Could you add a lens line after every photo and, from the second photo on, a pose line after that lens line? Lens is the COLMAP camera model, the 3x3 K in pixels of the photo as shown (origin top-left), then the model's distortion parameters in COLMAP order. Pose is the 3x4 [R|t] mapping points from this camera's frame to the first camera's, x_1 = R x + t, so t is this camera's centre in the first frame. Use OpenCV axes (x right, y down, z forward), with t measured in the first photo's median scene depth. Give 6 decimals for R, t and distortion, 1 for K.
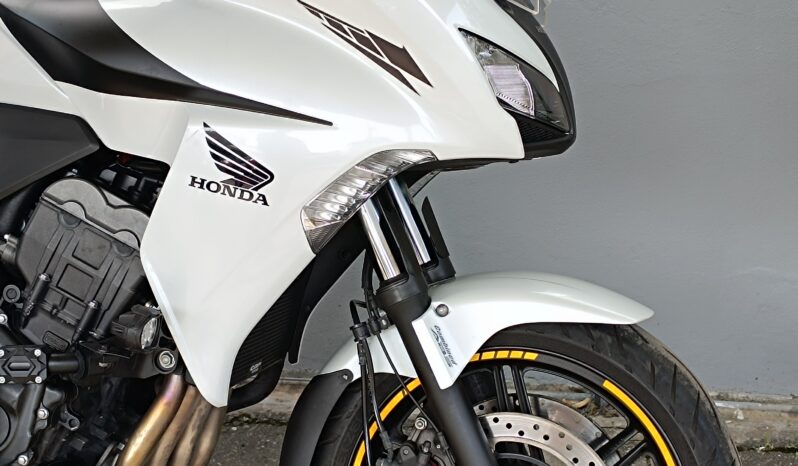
lens RADIAL K [[1449.1, 0, 421.2], [0, 1449.1, 232.7], [0, 0, 1]] dist [0.130964, -0.225416]
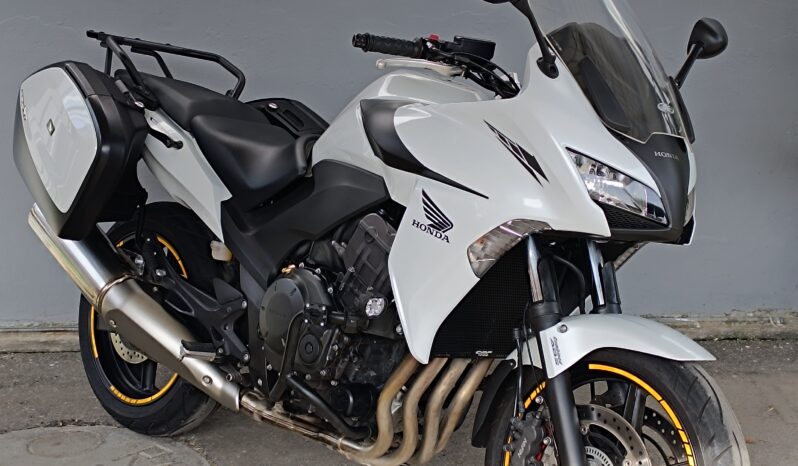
lens RADIAL K [[1449.1, 0, 421.2], [0, 1449.1, 232.7], [0, 0, 1]] dist [0.130964, -0.225416]
pose [[0.840389, 0.128829, -0.526450, 0.692943], [-0.151283, 0.988490, 0.000399, -0.024538], [0.520442, 0.079307, 0.850206, -0.392304]]
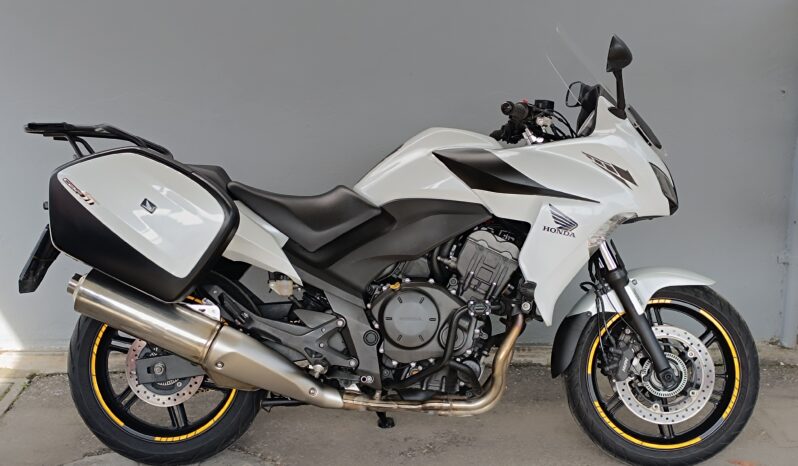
lens RADIAL K [[1449.1, 0, 421.2], [0, 1449.1, 232.7], [0, 0, 1]] dist [0.130964, -0.225416]
pose [[0.978062, -0.029739, 0.206178, -0.805940], [0.044938, 0.996574, -0.069429, 0.122335], [-0.203407, 0.077172, 0.976048, -1.228133]]
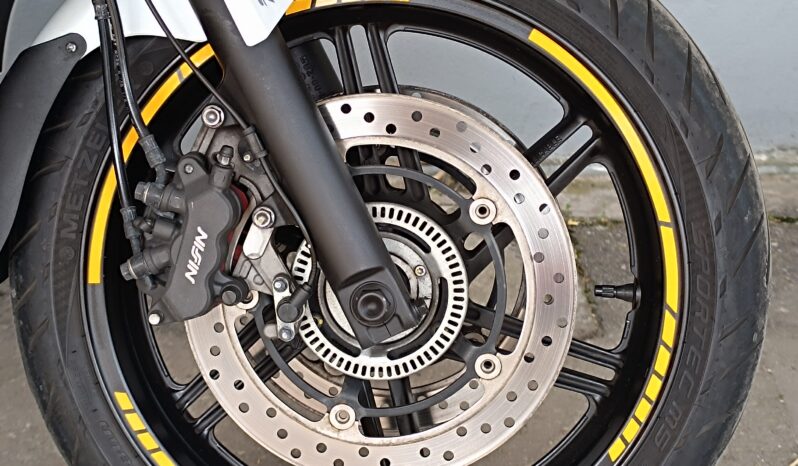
lens RADIAL K [[1449.1, 0, 421.2], [0, 1449.1, 232.7], [0, 0, 1]] dist [0.130964, -0.225416]
pose [[0.988080, -0.046475, 0.146757, -0.005542], [0.036841, 0.997025, 0.067701, 0.142588], [-0.149467, -0.061487, 0.986853, 0.436371]]
